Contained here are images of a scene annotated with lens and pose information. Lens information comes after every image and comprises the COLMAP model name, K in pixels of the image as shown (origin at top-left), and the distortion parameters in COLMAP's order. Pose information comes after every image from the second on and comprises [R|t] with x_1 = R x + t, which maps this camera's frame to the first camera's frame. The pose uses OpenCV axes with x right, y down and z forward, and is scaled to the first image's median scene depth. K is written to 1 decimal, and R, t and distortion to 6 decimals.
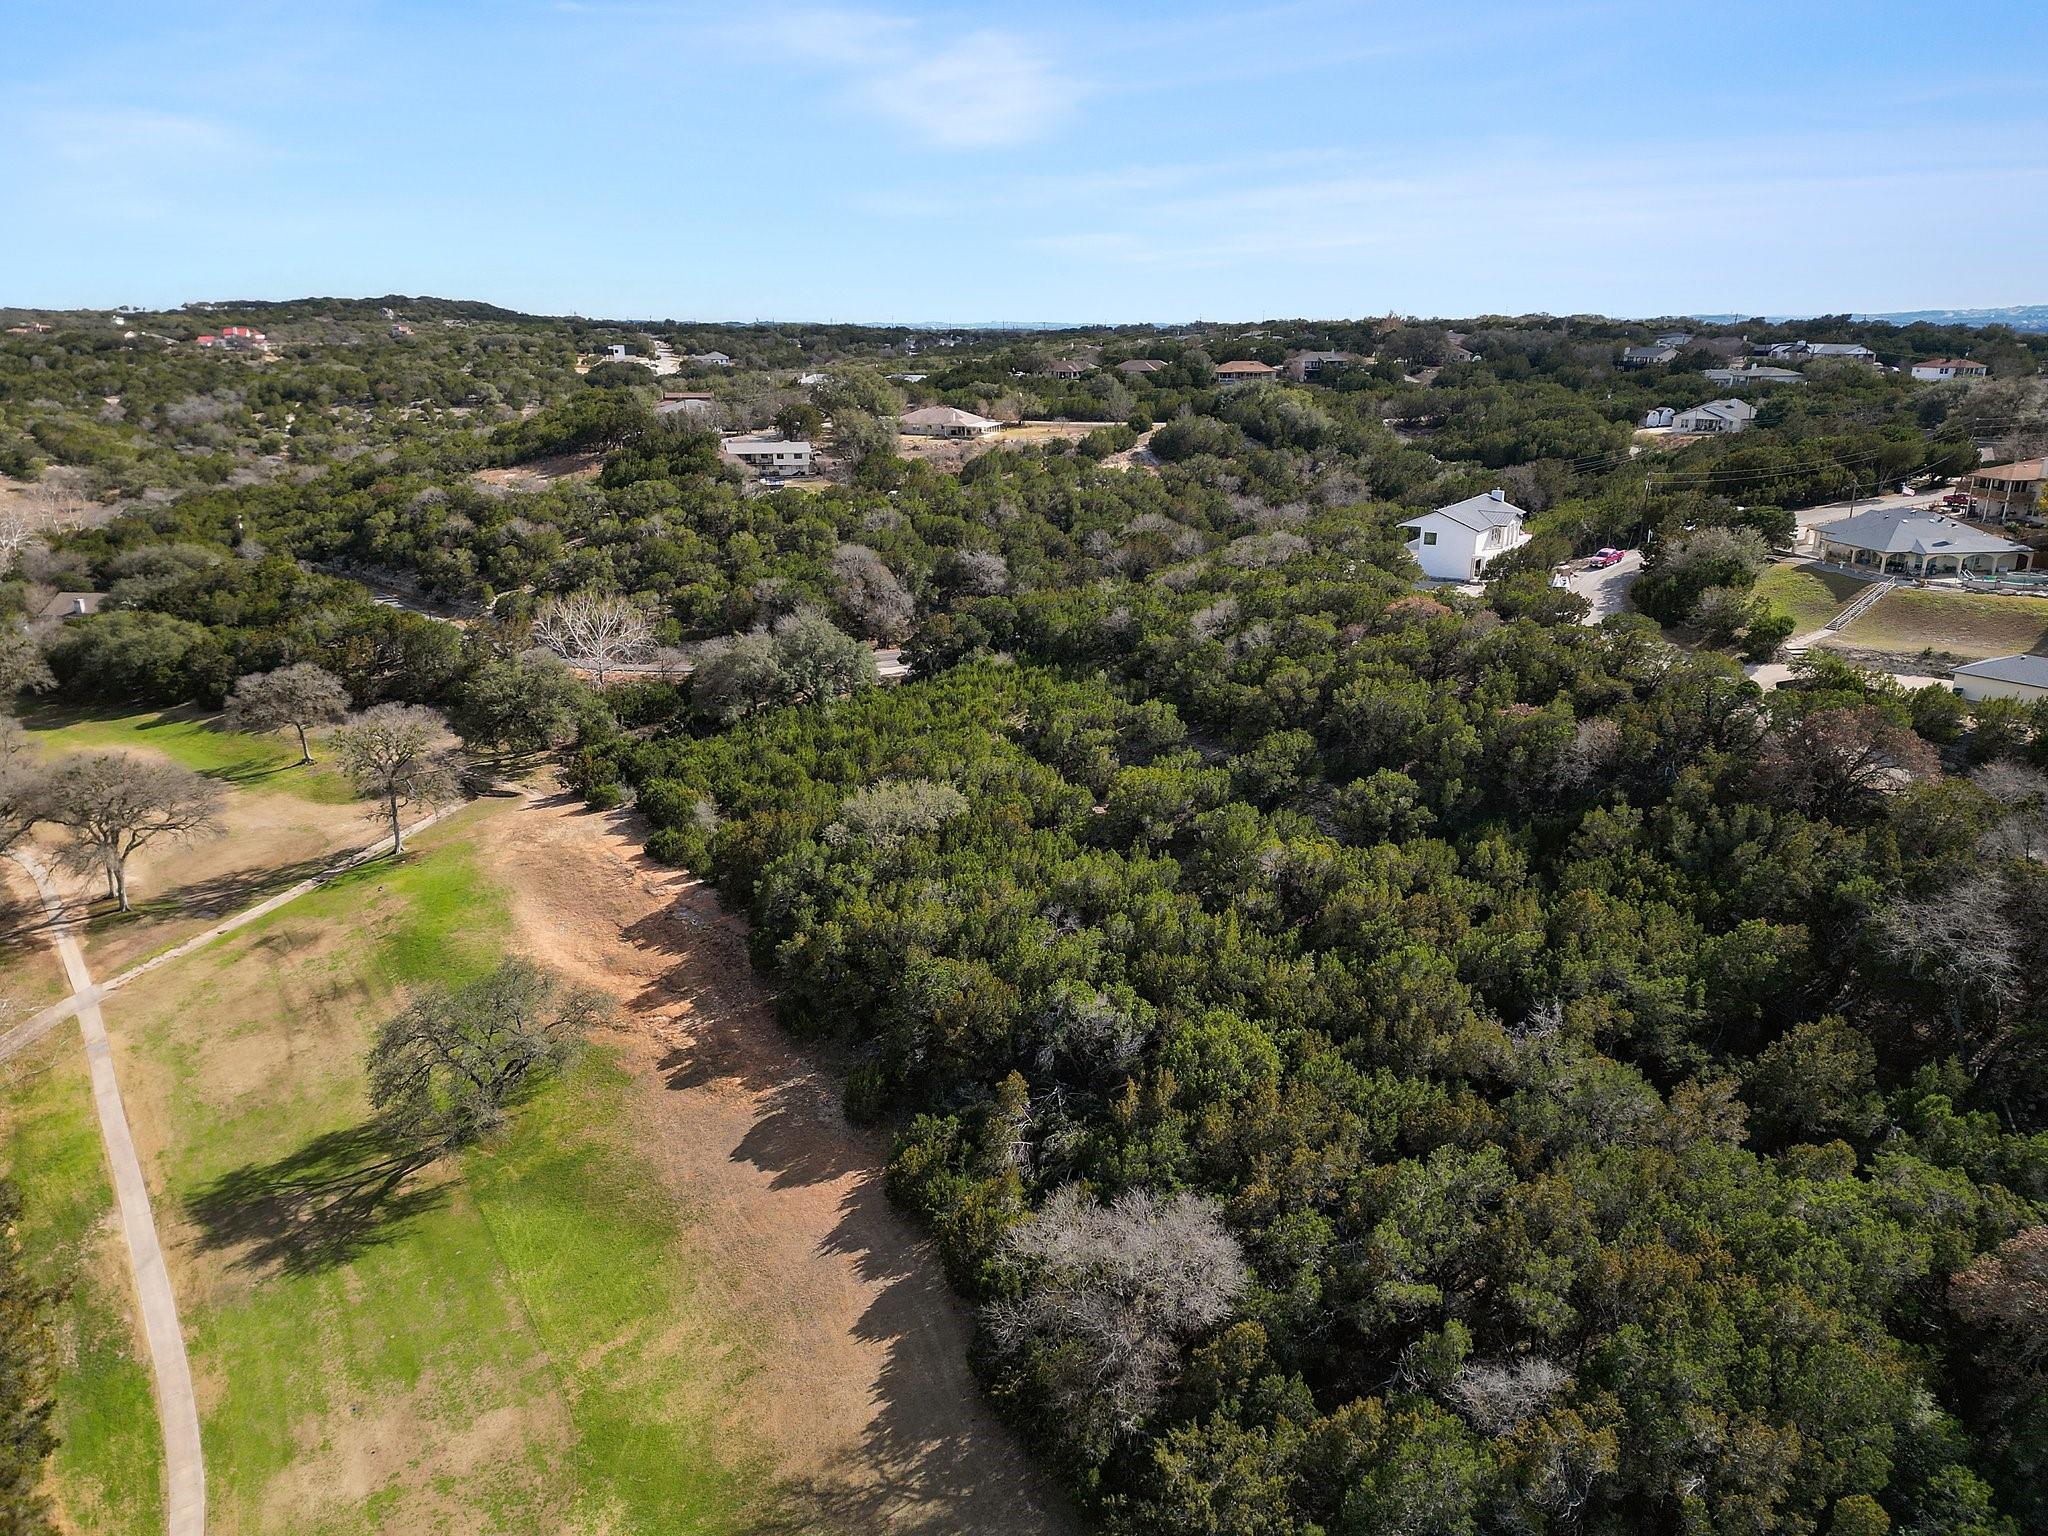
lens RADIAL K [[1445.0, 0, 1029.7], [0, 1445.0, 784.1], [0, 0, 1]] dist [0.100672, -0.117420]
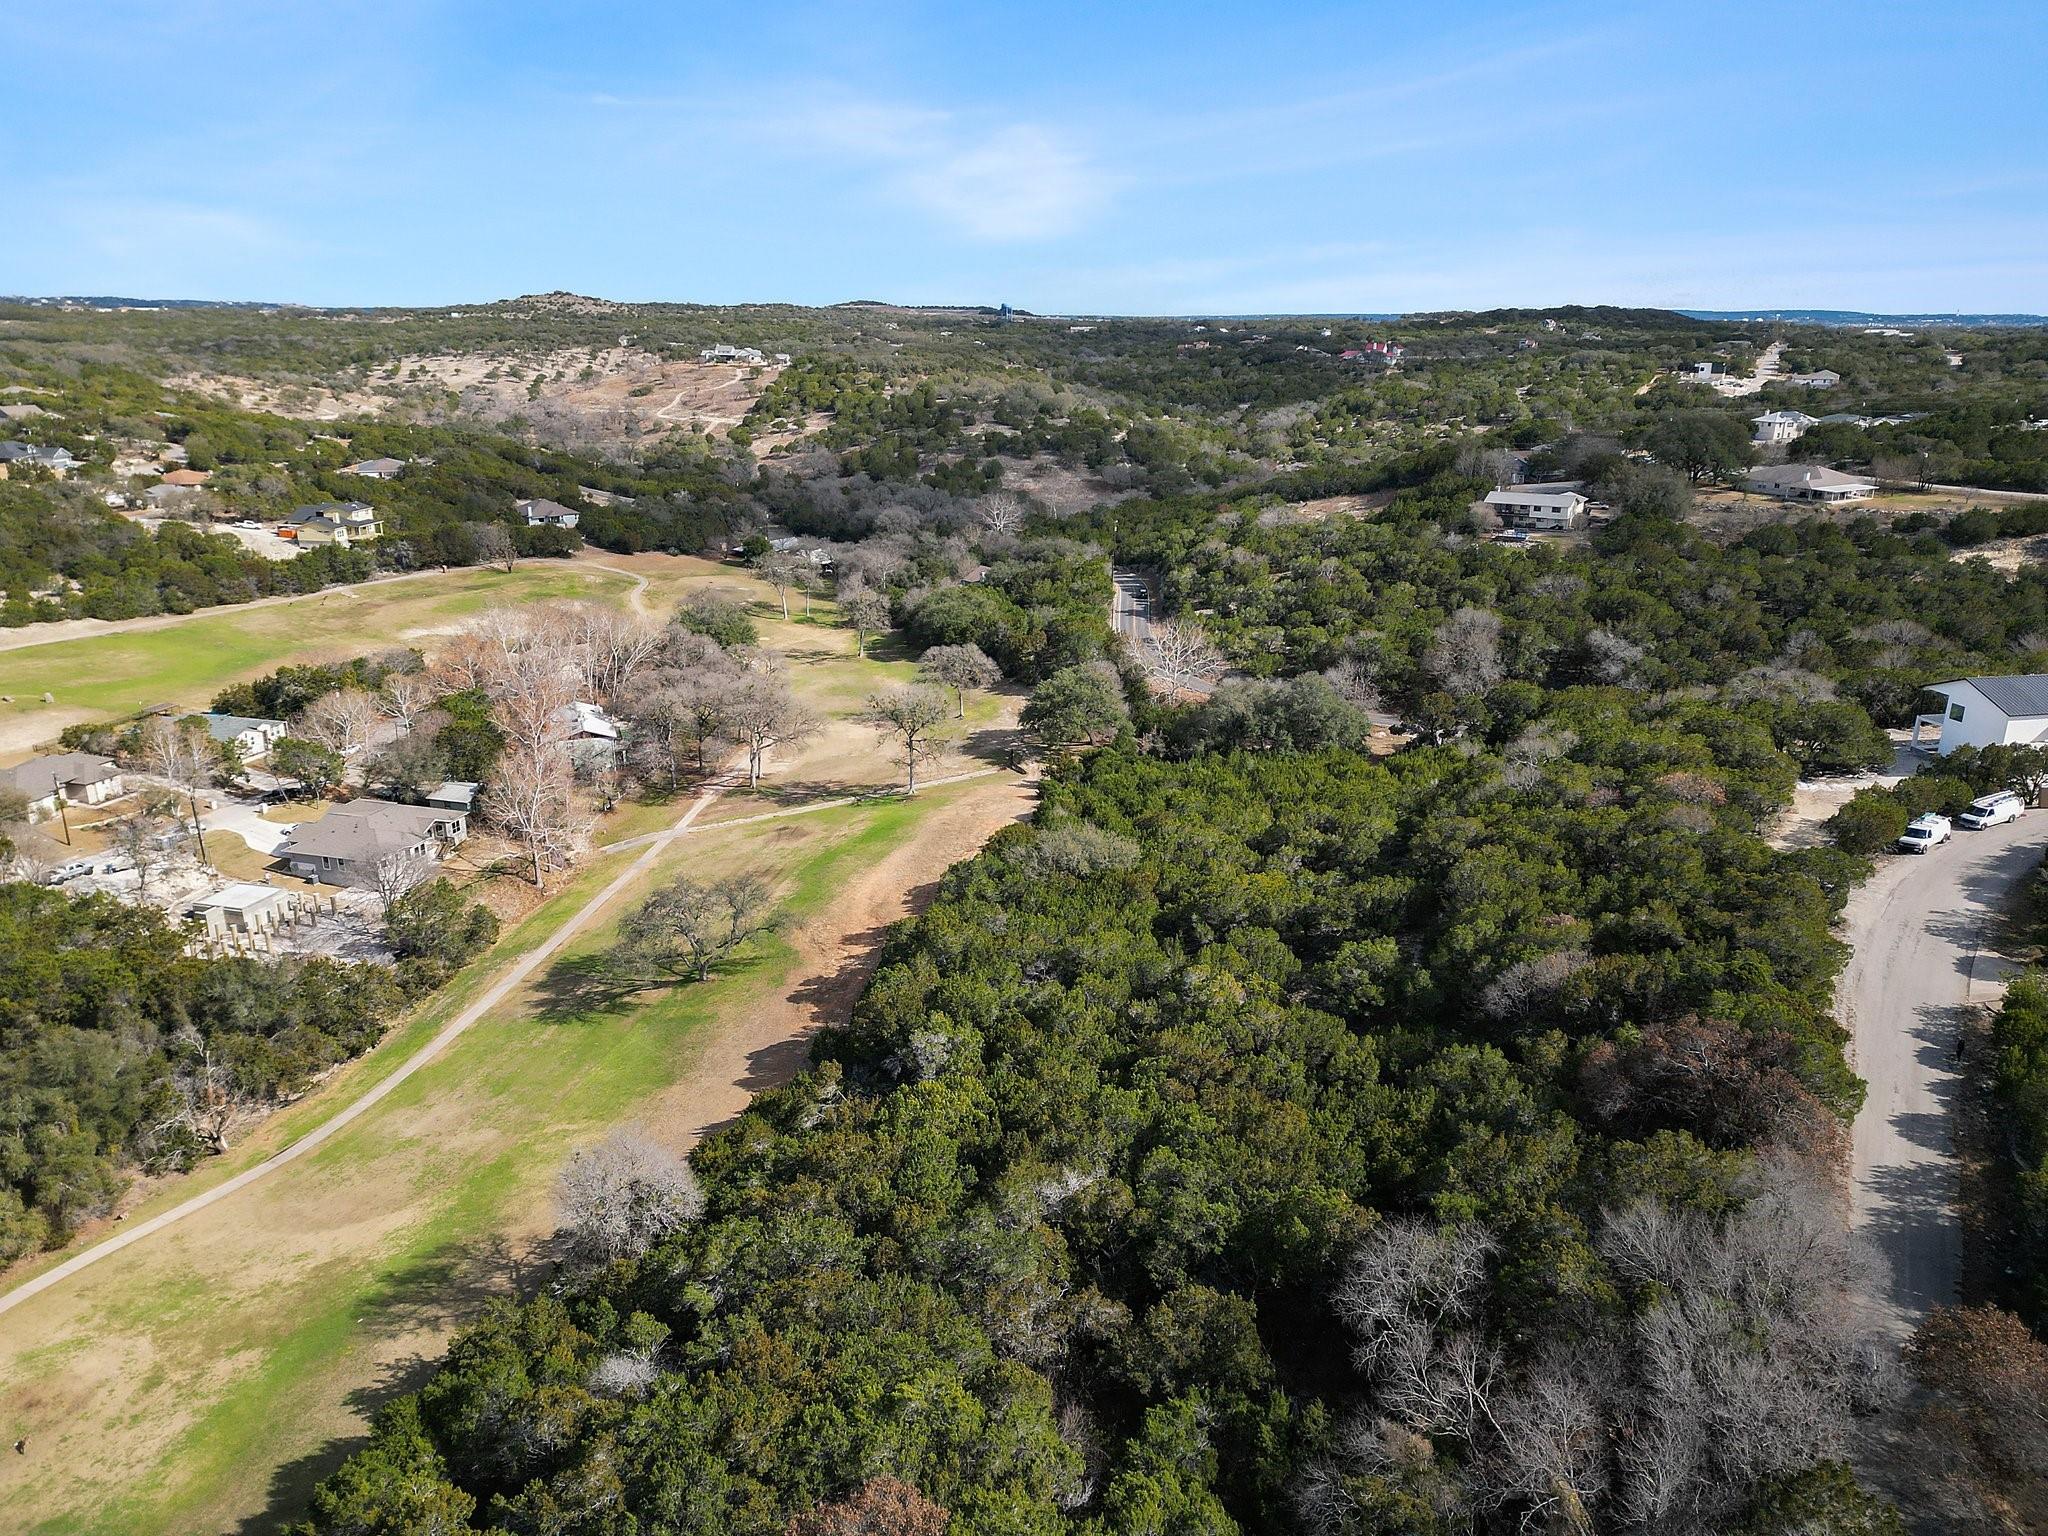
lens RADIAL K [[1426.8, 0, 1028.4], [0, 1426.8, 770.5], [0, 0, 1]] dist [0.078812, -0.076125]
pose [[0.695597, 0.219860, -0.683964, 0.779689], [-0.220117, 0.971458, 0.088414, -0.164633], [0.683882, 0.089051, 0.724138, 0.181990]]
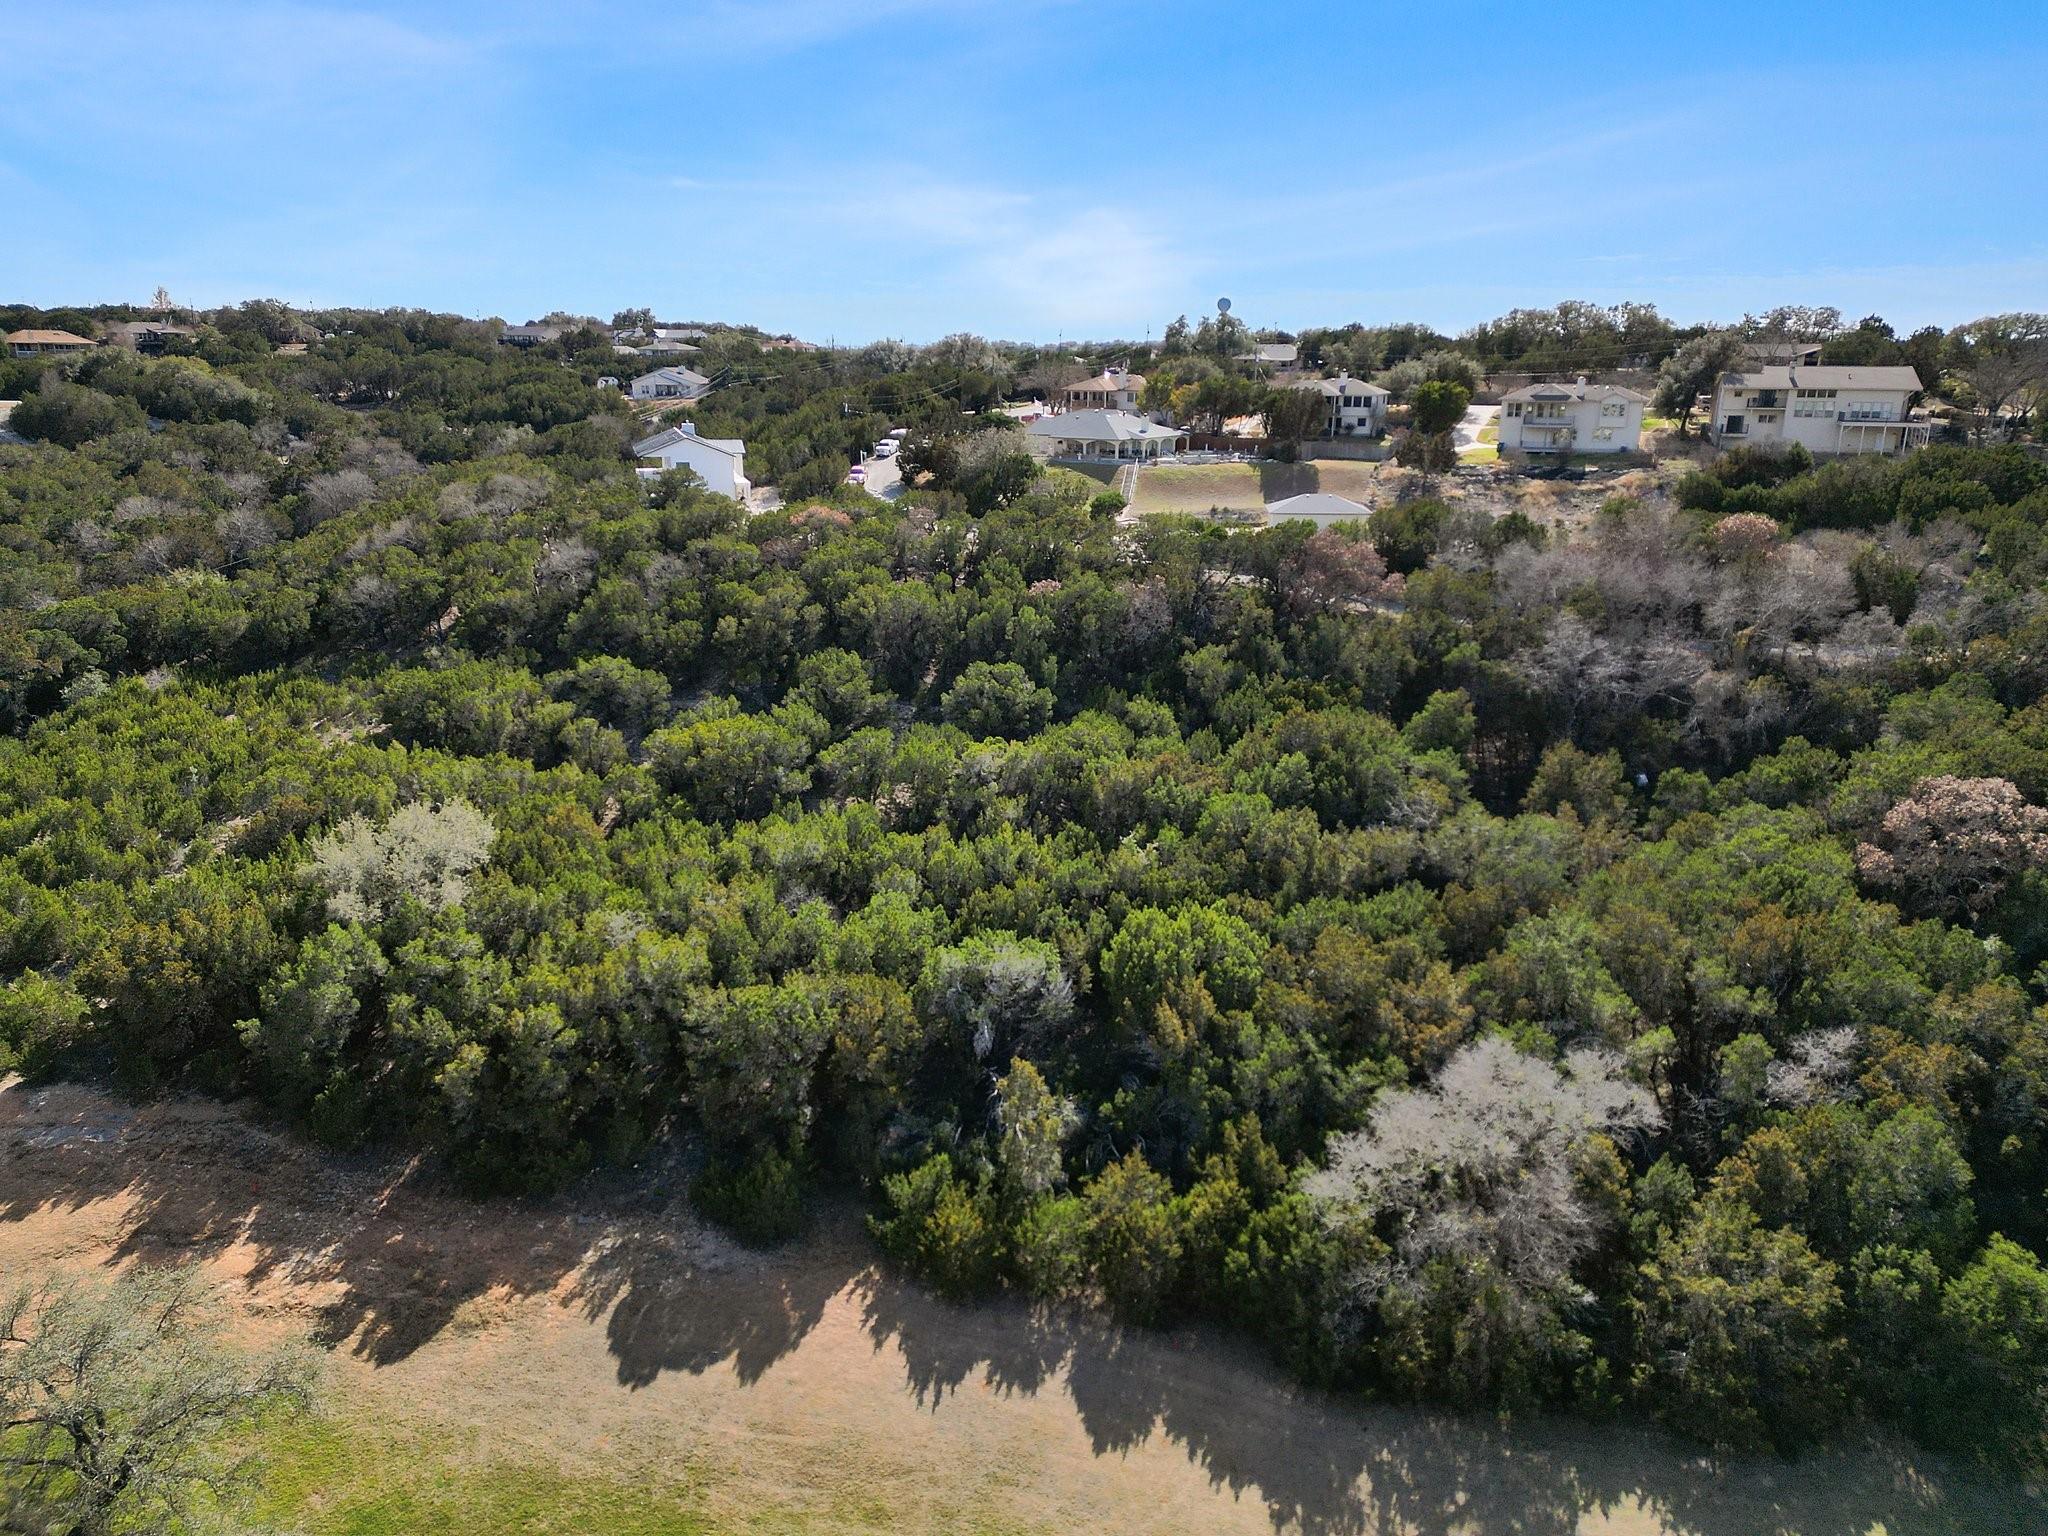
lens RADIAL K [[1423.2, 0, 1027.2], [0, 1423.2, 761.1], [0, 0, 1]] dist [0.090980, -0.087820]
pose [[0.645645, -0.203036, 0.736151, -0.467722], [0.224921, 0.971804, 0.070763, -0.006958], [-0.729762, 0.119889, 0.673108, 0.406104]]
